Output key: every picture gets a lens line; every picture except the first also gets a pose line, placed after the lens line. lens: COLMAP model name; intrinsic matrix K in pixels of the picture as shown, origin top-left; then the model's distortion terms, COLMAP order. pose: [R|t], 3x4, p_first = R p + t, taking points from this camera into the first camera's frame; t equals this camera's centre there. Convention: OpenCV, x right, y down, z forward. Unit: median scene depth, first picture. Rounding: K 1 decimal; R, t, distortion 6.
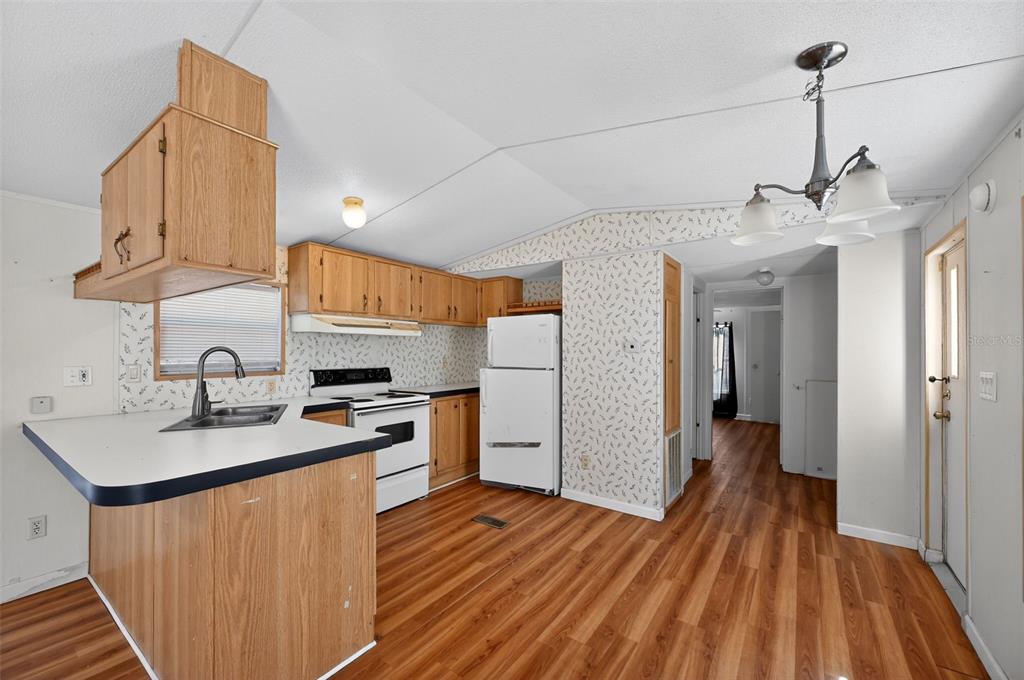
lens RADIAL K [[411.4, 0, 502.3], [0, 411.4, 341.1], [0, 0, 1]] dist [0.014165, 0.000048]
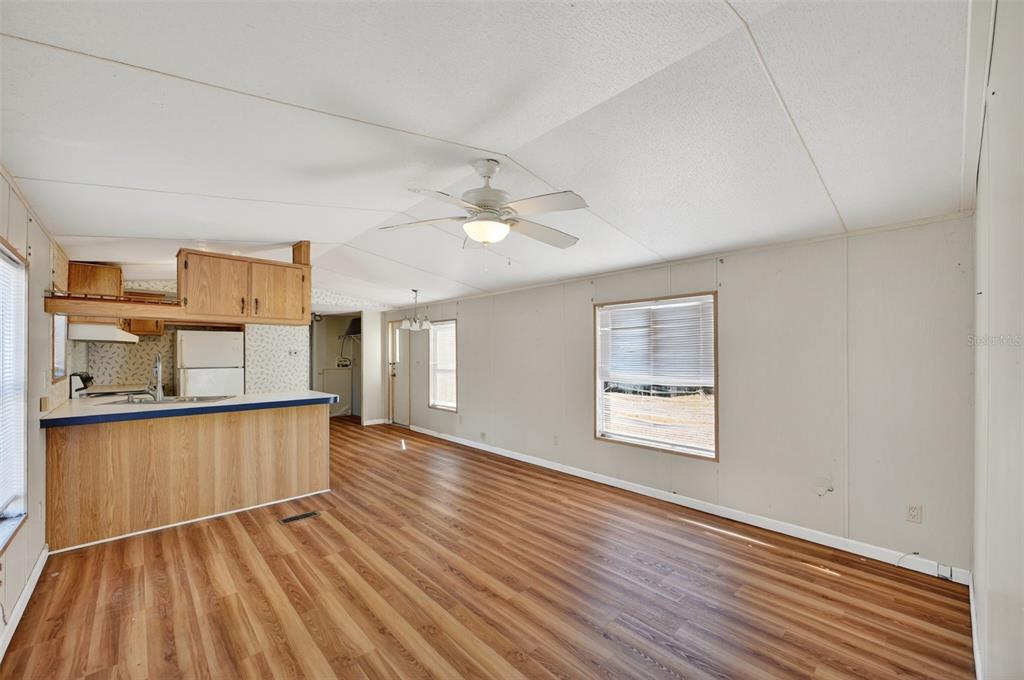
lens RADIAL K [[411.4, 0, 508.8], [0, 411.4, 349.4], [0, 0, 1]] dist [0.014165, 0.000048]
pose [[0.188115, 0.008412, 0.982111, -1.598023], [-0.020983, 0.999770, -0.004544, -0.016951], [-0.981923, -0.019753, 0.188249, -0.379774]]
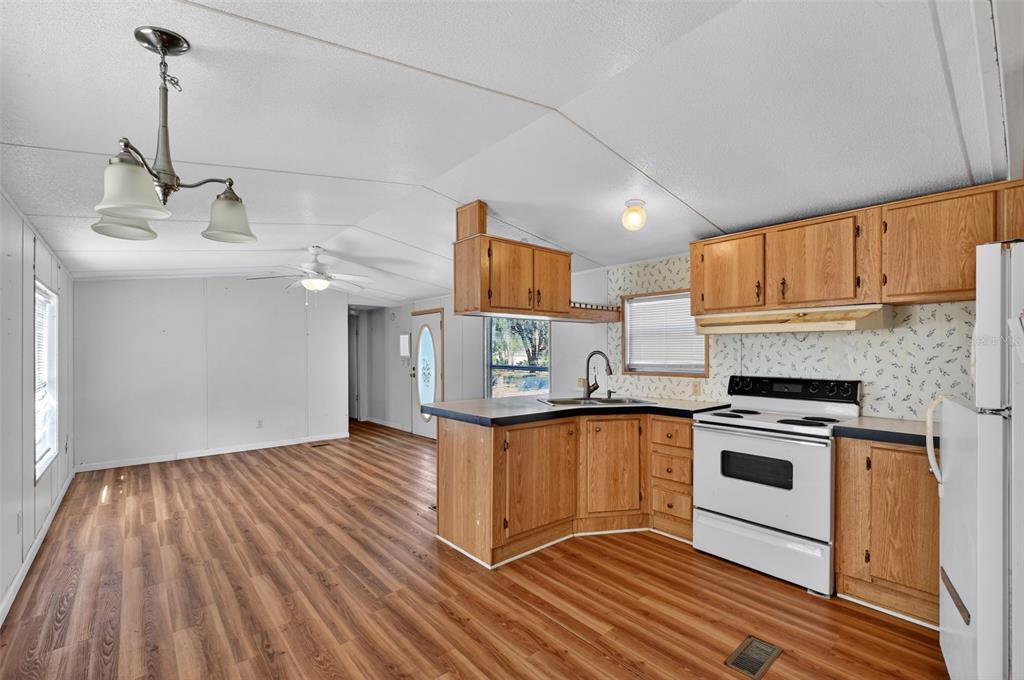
lens RADIAL K [[437.0, 0, 504.5], [0, 437.0, 347.1], [0, 0, 1]] dist [0.003094, 0.000144]
pose [[-0.227678, -0.013017, -0.973649, 0.711910], [0.023485, 0.999546, -0.018855, 0.017856], [0.973453, -0.027159, -0.227269, 0.905323]]
